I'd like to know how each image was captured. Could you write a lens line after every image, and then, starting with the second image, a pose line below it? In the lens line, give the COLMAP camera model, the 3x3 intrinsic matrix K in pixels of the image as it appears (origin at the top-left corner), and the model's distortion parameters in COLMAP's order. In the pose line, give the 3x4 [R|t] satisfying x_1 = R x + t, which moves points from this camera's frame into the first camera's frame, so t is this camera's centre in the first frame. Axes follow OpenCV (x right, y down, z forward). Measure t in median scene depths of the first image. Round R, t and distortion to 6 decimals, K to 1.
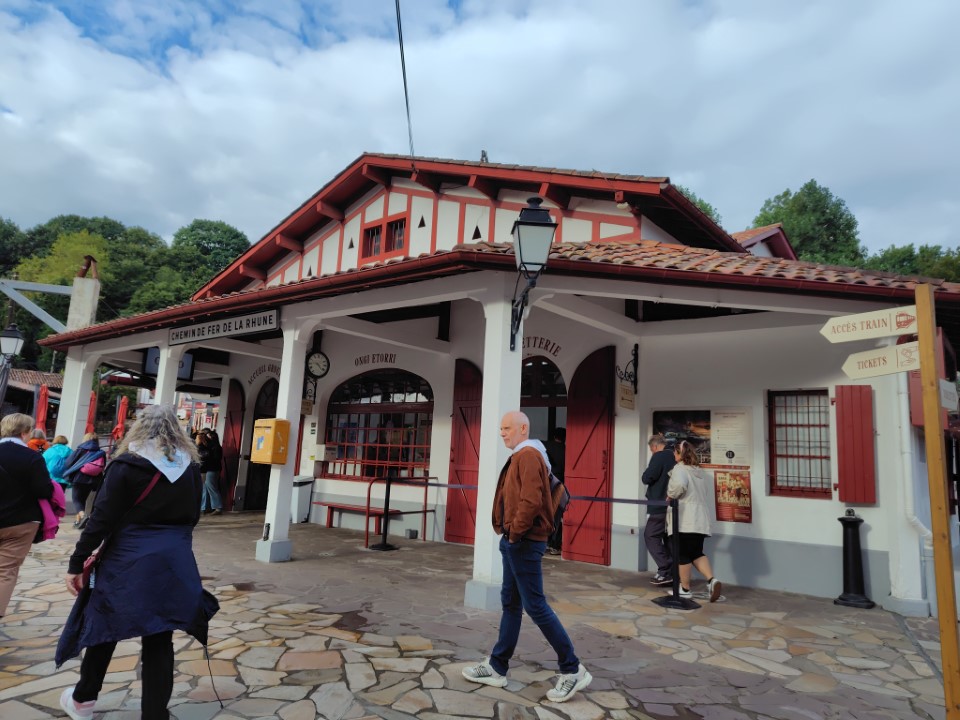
lens RADIAL K [[652.4, 0, 480.0], [0, 652.4, 360.0], [0, 0, 1]] dist [-0.003252, -0.002361]
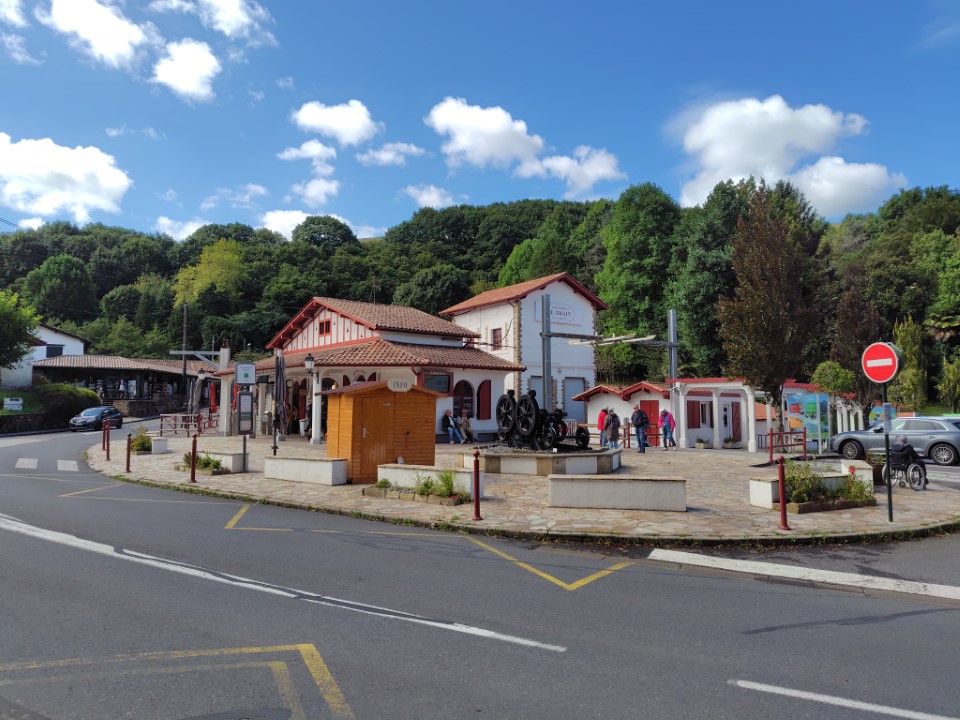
lens RADIAL K [[652.4, 0, 480.0], [0, 652.4, 360.0], [0, 0, 1]] dist [-0.003252, -0.002361]
pose [[0.979337, -0.065907, -0.191192, 0.090246], [0.080901, 0.994140, 0.071702, -0.018650], [0.185346, -0.085688, 0.978930, -0.137920]]
